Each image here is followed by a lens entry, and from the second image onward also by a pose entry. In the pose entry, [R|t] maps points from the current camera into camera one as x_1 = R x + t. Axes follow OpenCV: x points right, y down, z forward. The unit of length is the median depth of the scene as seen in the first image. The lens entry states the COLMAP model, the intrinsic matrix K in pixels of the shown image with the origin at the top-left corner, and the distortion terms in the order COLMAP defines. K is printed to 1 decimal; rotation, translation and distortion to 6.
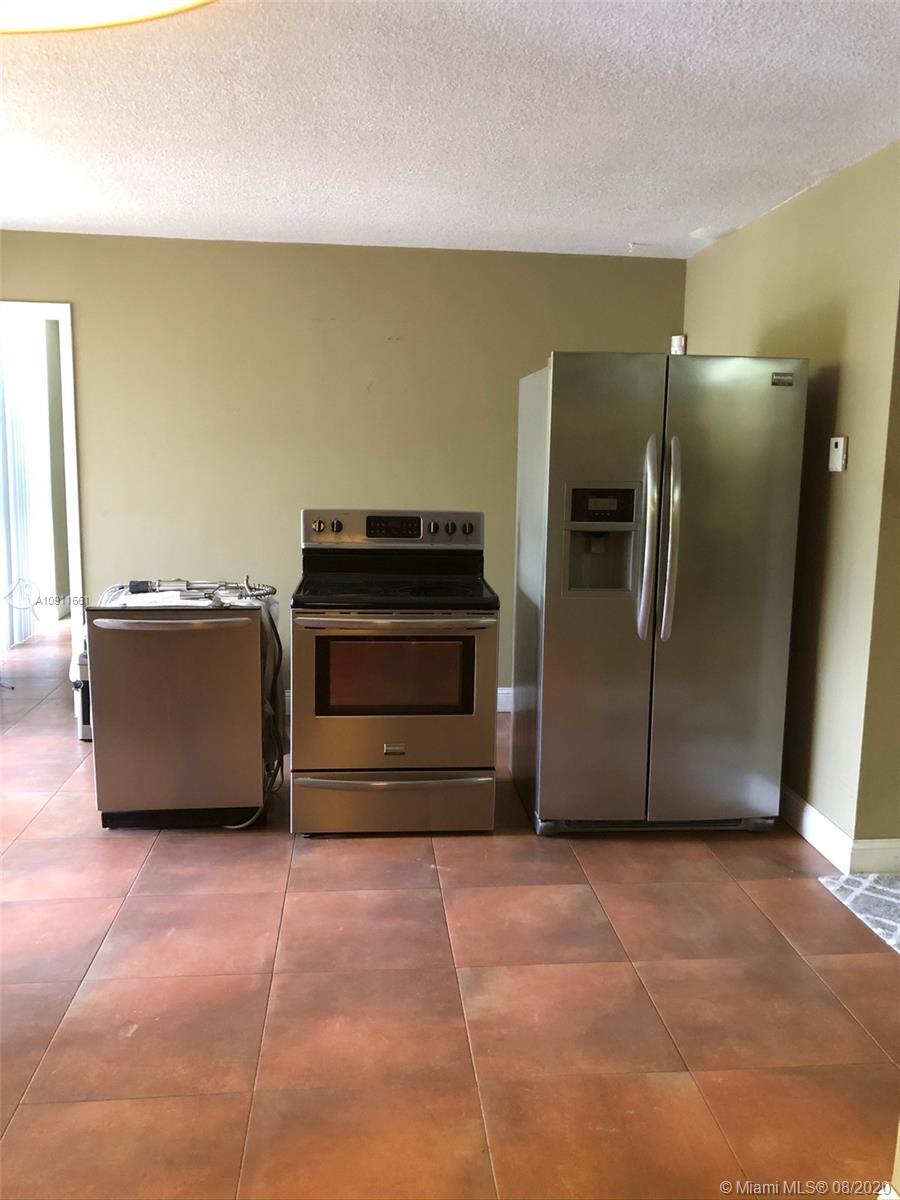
lens RADIAL K [[985.4, 0, 446.0], [0, 985.4, 600.5], [0, 0, 1]] dist [0.034281, -0.035499]
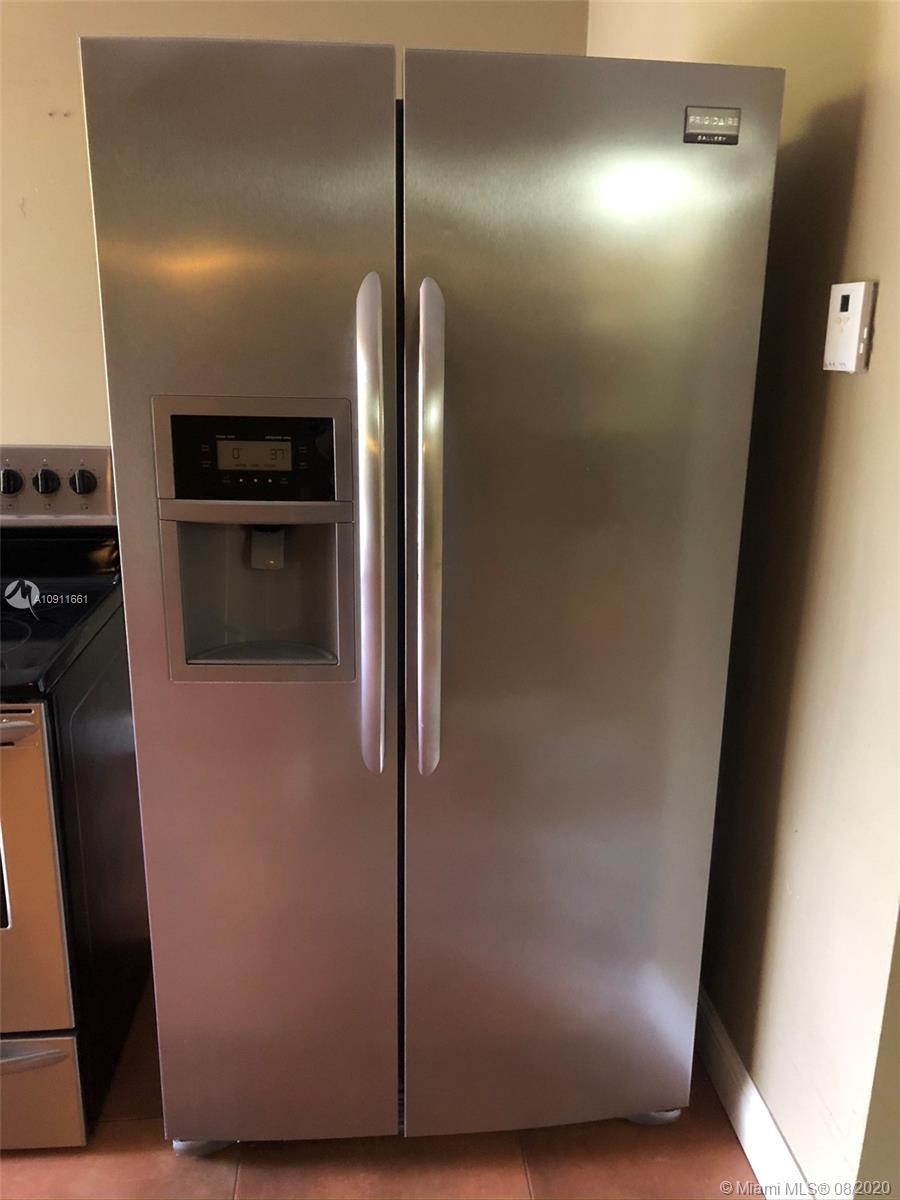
lens RADIAL K [[985.4, 0, 453.2], [0, 985.4, 600.3], [0, 0, 1]] dist [0.034281, -0.035499]
pose [[0.999744, -0.004535, 0.022163, 0.228707], [0.001869, 0.992907, 0.118880, -0.086760], [-0.022545, -0.118808, 0.992661, 0.596891]]
